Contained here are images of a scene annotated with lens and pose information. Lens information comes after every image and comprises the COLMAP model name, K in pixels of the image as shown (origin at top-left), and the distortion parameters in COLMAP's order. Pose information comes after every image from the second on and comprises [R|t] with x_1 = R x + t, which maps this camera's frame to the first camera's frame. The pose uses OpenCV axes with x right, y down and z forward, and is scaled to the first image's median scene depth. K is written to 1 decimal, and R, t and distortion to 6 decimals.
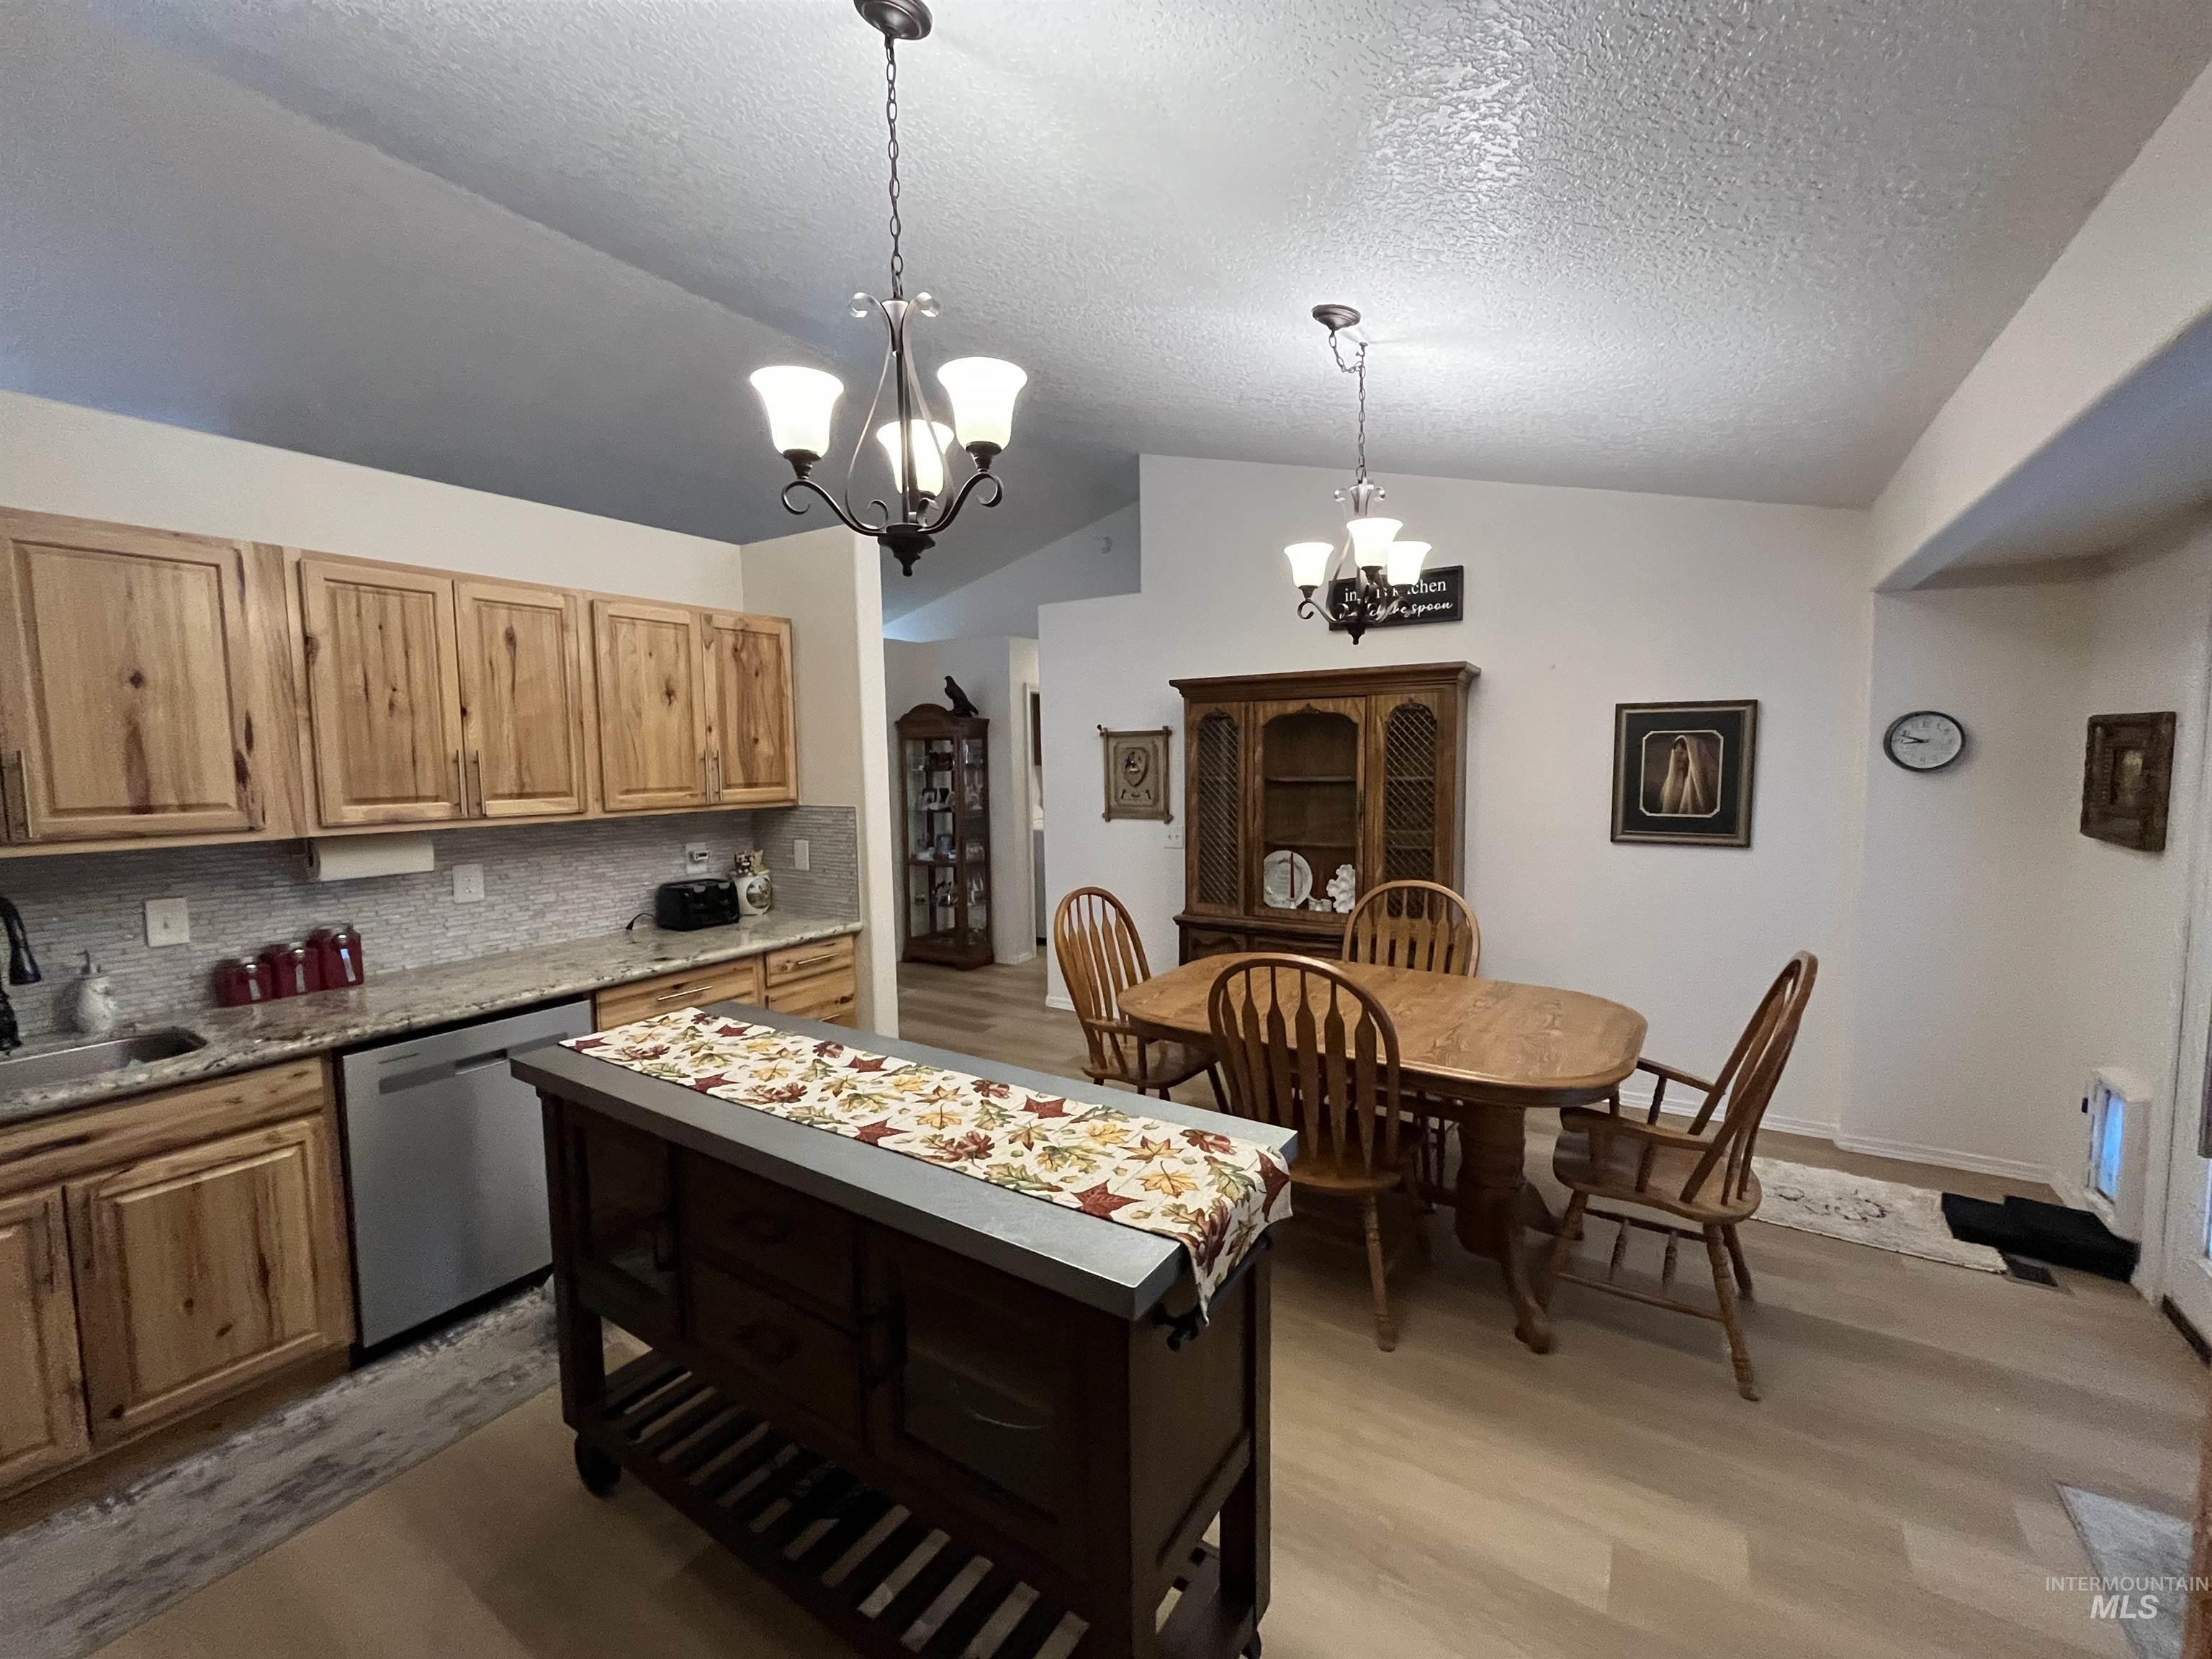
lens RADIAL K [[901.0, 0, 1101.1], [0, 901.0, 829.9], [0, 0, 1]] dist [-0.003688, 0.000426]
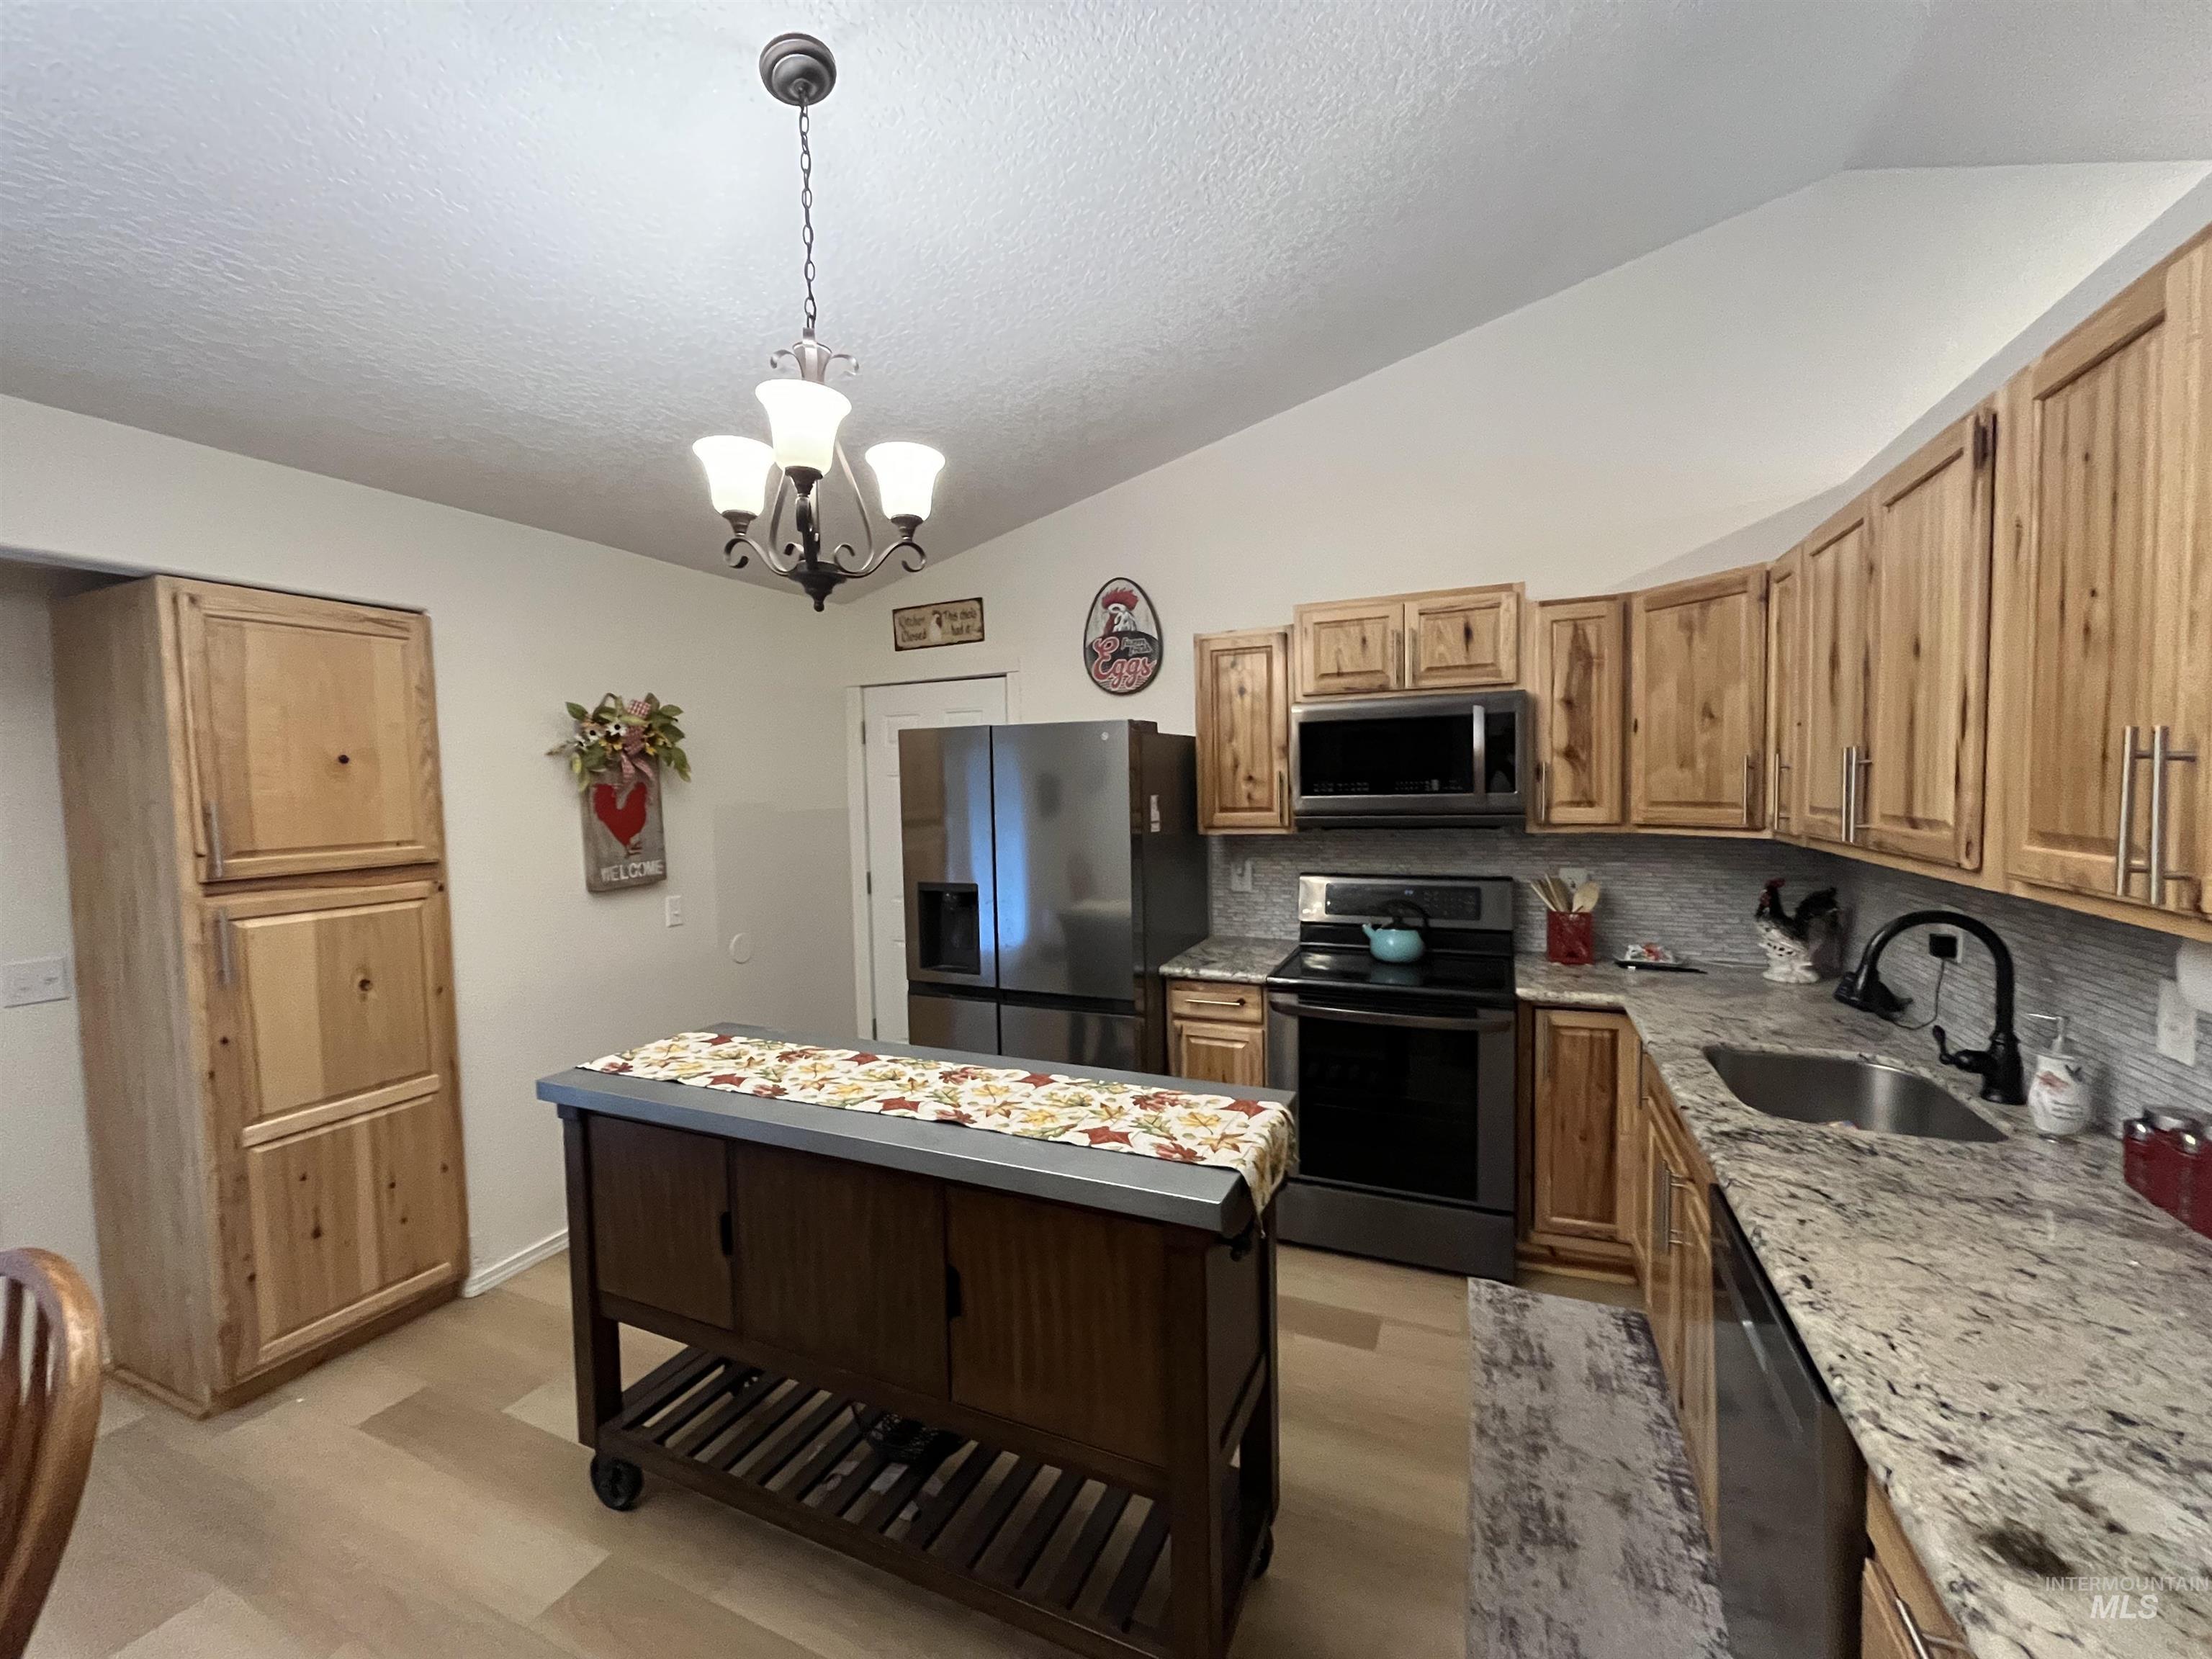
lens RADIAL K [[901.0, 0, 1102.8], [0, 901.0, 832.8], [0, 0, 1]] dist [-0.003688, 0.000426]
pose [[-0.986884, 0.041521, -0.156002, -0.188429], [0.019618, 0.990042, 0.139399, -0.088154], [0.160237, 0.134510, -0.977871, 1.083771]]
